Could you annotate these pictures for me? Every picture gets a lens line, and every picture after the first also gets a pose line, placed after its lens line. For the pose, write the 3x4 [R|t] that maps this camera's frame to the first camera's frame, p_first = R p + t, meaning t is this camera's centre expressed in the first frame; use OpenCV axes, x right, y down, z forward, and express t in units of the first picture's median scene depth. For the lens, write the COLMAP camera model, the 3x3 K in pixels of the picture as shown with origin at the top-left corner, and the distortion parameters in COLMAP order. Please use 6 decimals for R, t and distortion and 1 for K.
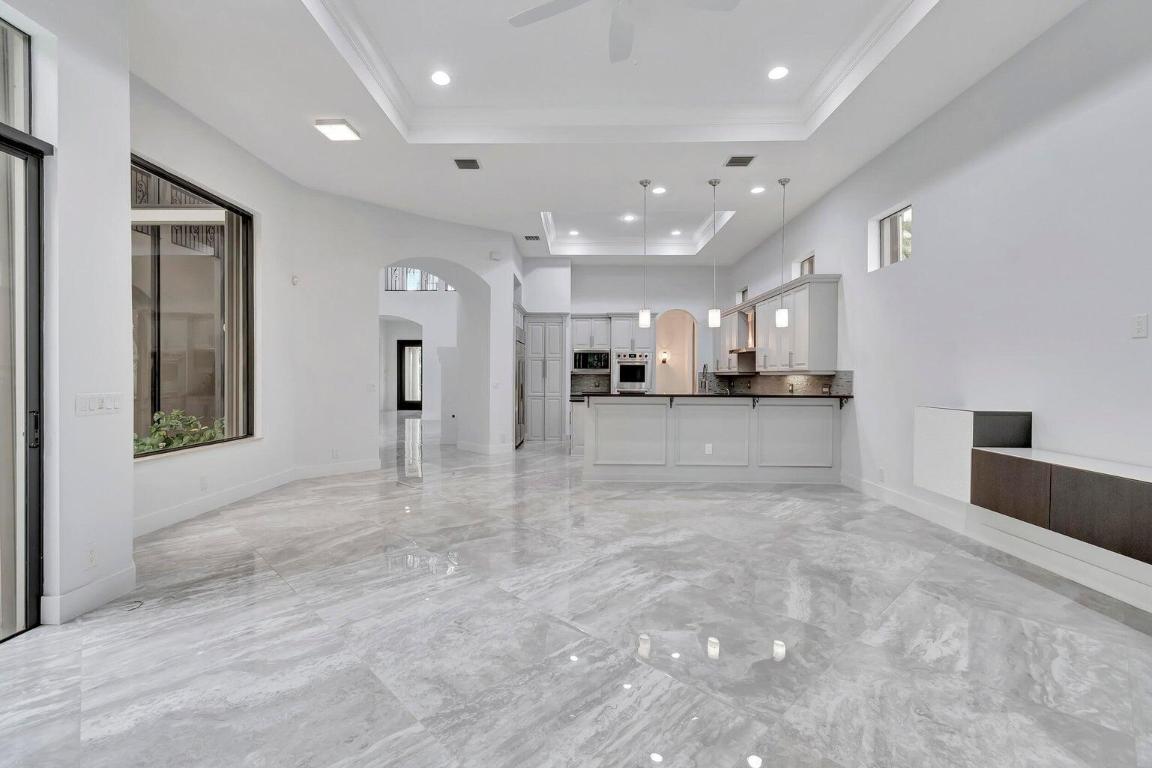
lens RADIAL K [[510.3, 0, 568.4], [0, 510.3, 378.2], [0, 0, 1]] dist [0.001129, -0.001145]
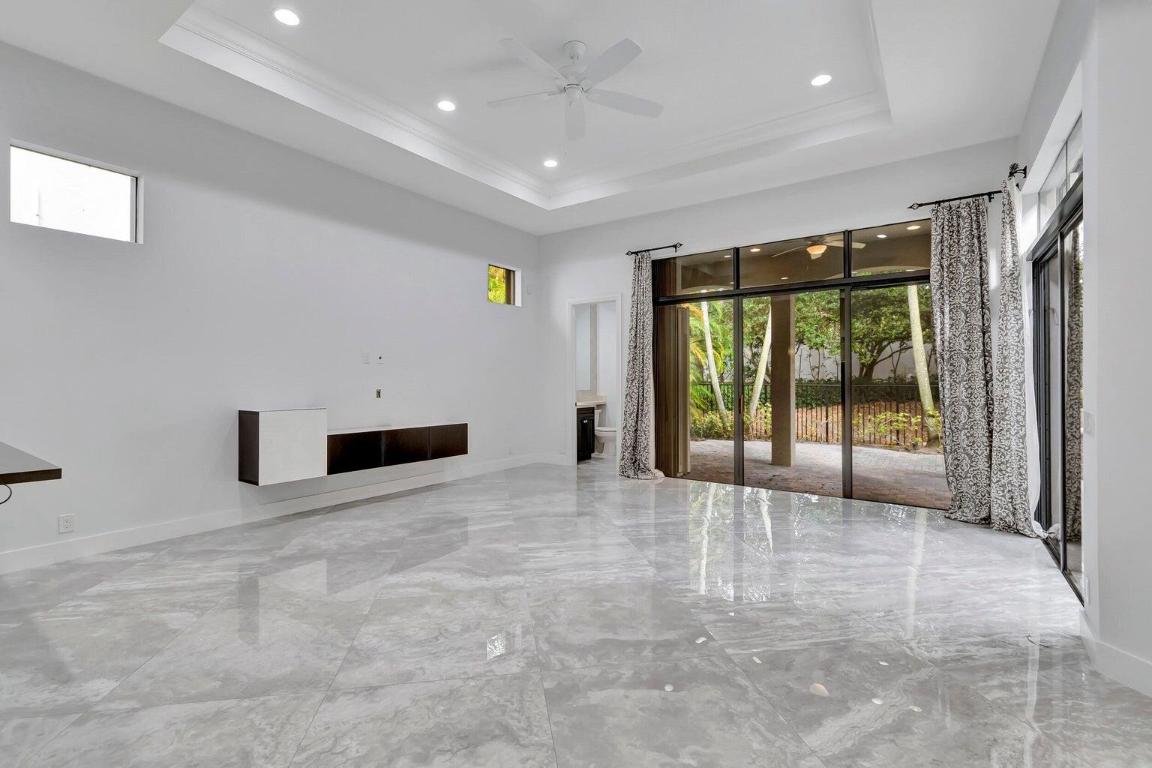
lens RADIAL K [[510.3, 0, 568.4], [0, 510.3, 378.2], [0, 0, 1]] dist [0.001129, -0.001145]
pose [[-0.823156, -0.005242, 0.567791, -0.368533], [-0.001603, 0.999975, 0.006909, -0.018576], [-0.567812, 0.004777, -0.823144, 1.221304]]
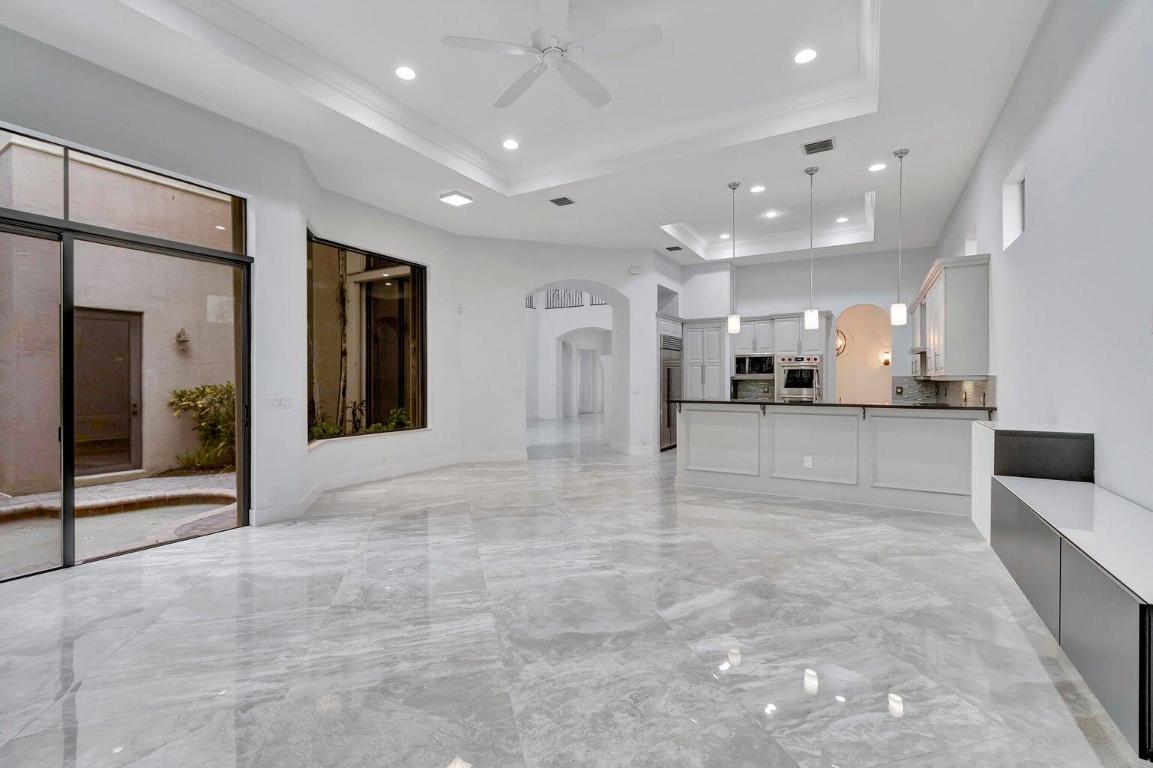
lens RADIAL K [[510.7, 0, 568.9], [0, 510.7, 378.2], [0, 0, 1]] dist [0.001129, -0.001145]
pose [[0.872699, -0.006745, -0.488211, 0.417135], [0.003386, 0.999964, -0.007763, -0.007653], [0.488246, 0.005121, 0.872691, -0.010960]]
